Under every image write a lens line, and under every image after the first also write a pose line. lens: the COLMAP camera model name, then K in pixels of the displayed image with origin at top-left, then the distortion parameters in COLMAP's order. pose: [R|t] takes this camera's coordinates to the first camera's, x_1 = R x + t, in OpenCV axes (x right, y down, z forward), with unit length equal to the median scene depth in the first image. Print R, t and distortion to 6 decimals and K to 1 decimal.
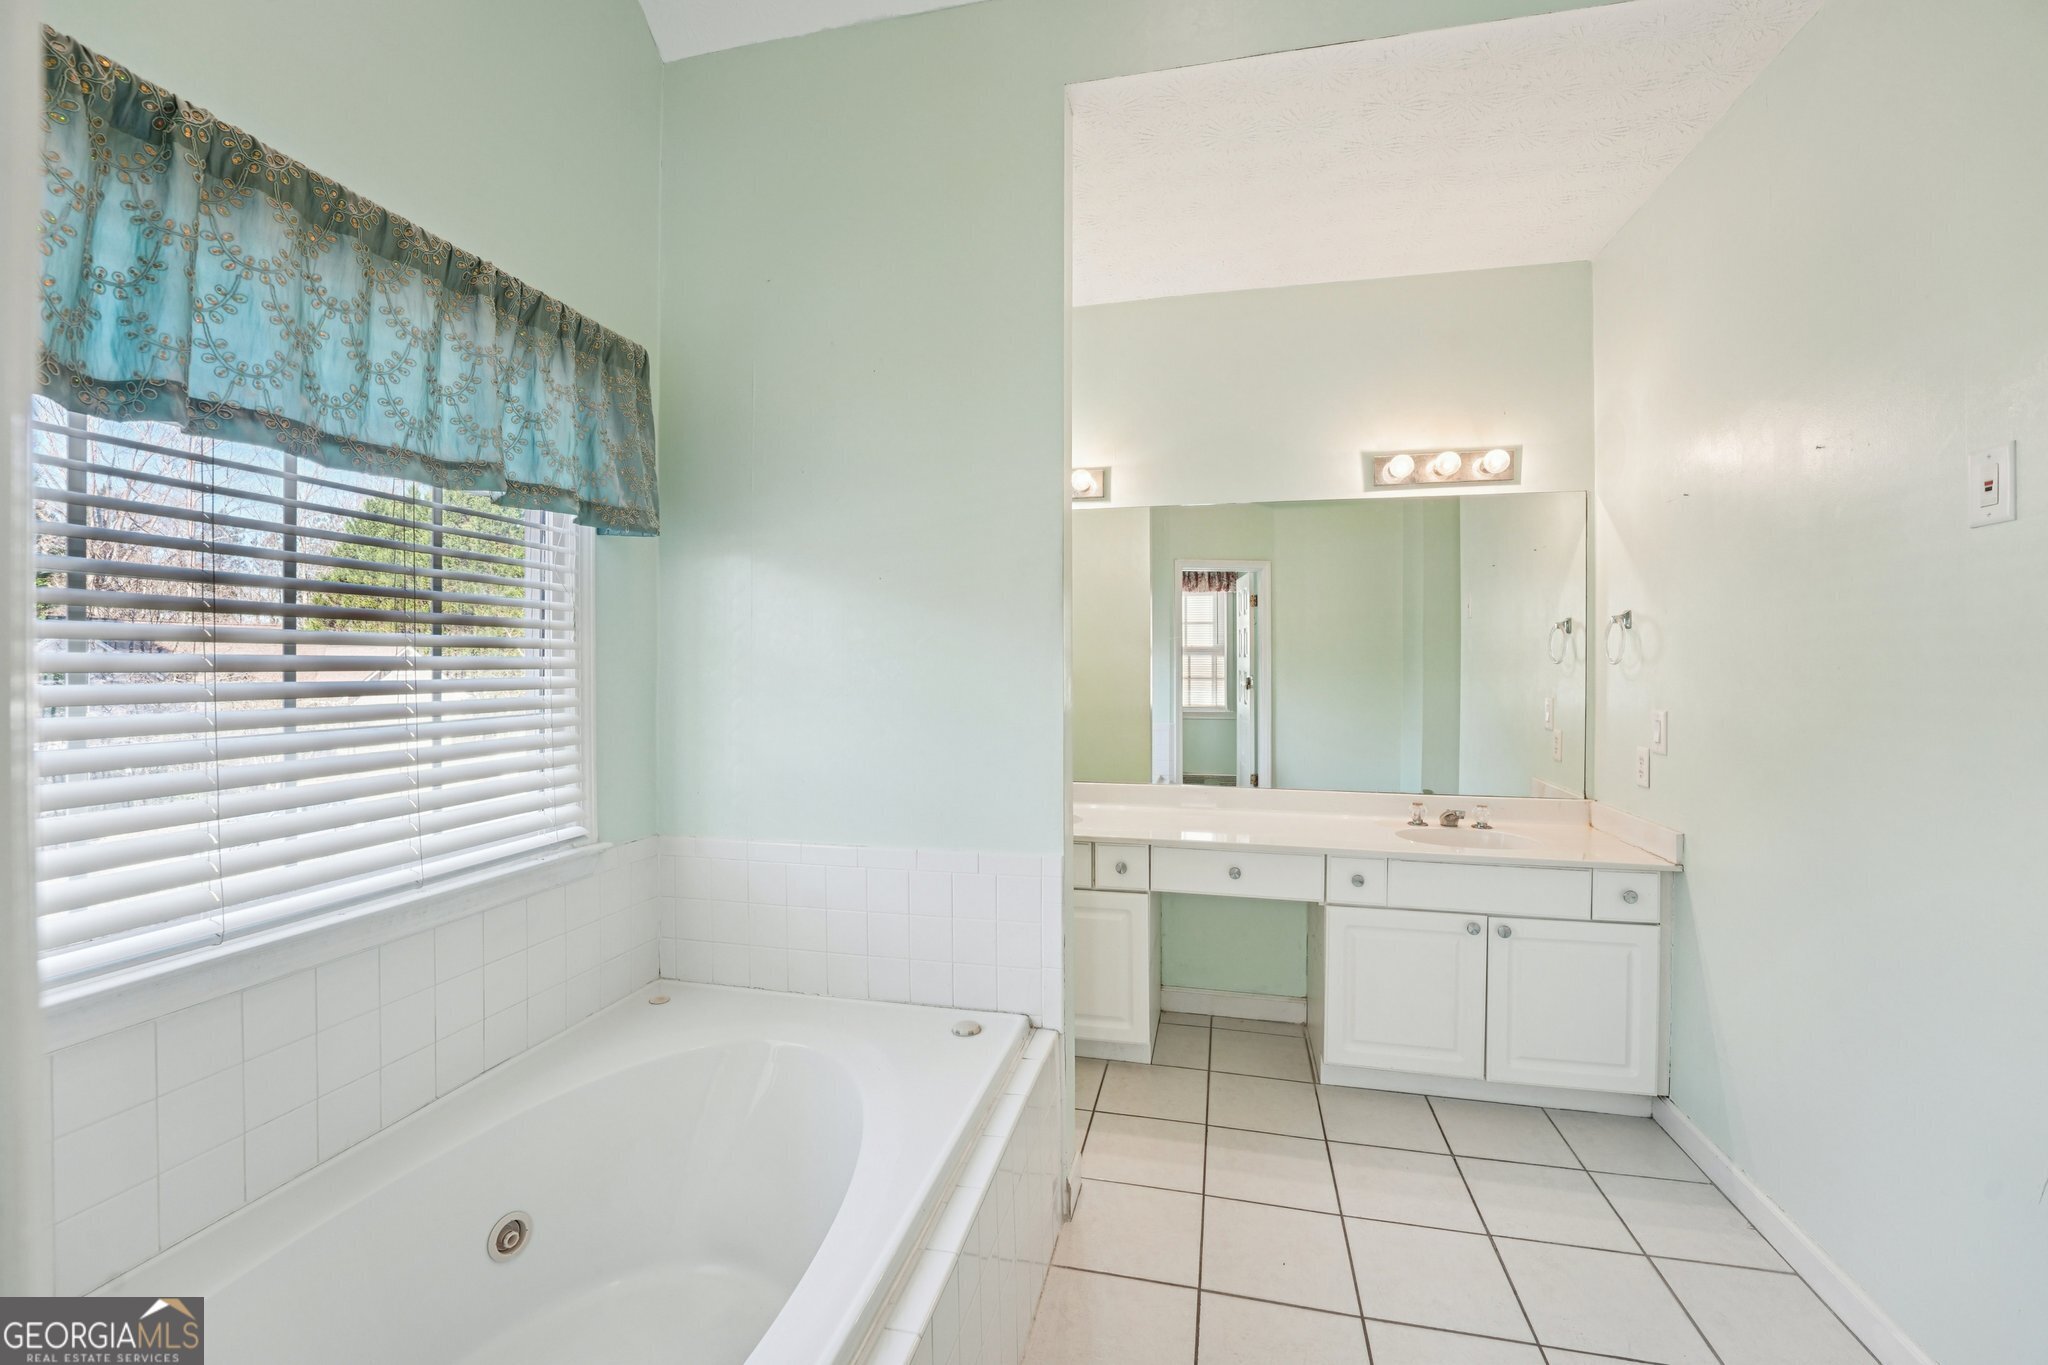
lens RADIAL K [[838.0, 0, 1028.6], [0, 838.0, 654.8], [0, 0, 1]] dist [-0.022168, 0.000984]
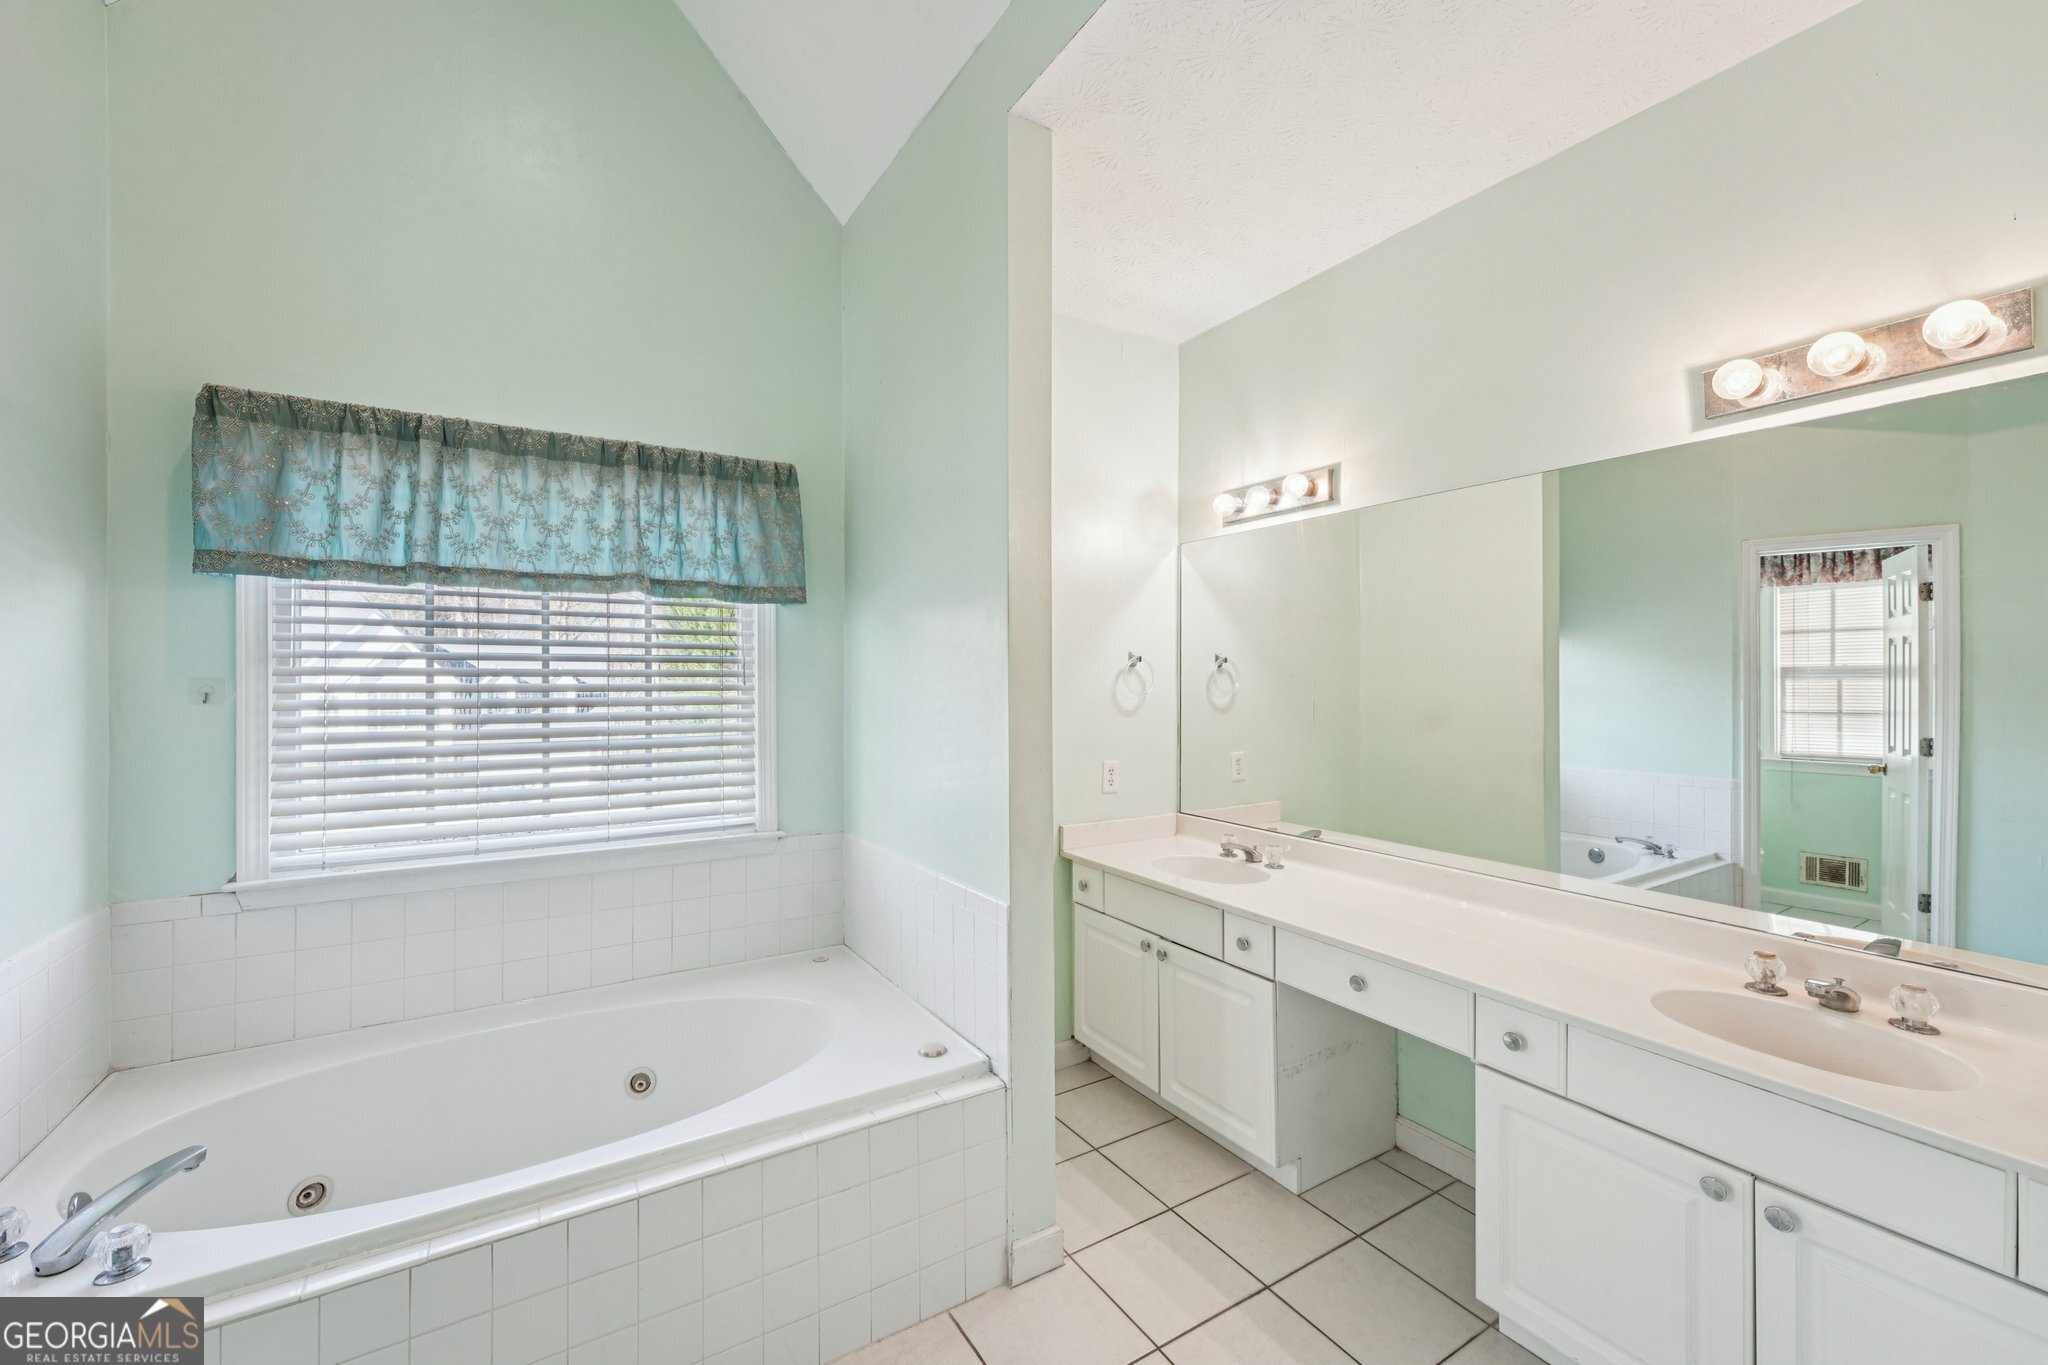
lens RADIAL K [[822.8, 0, 1017.6], [0, 822.8, 671.2], [0, 0, 1]] dist [0.001801, -0.000298]
pose [[0.708942, -0.007613, -0.705226, 0.756530], [0.007270, 0.999967, -0.003486, -0.030655], [0.705230, -0.002655, 0.708974, 0.339691]]
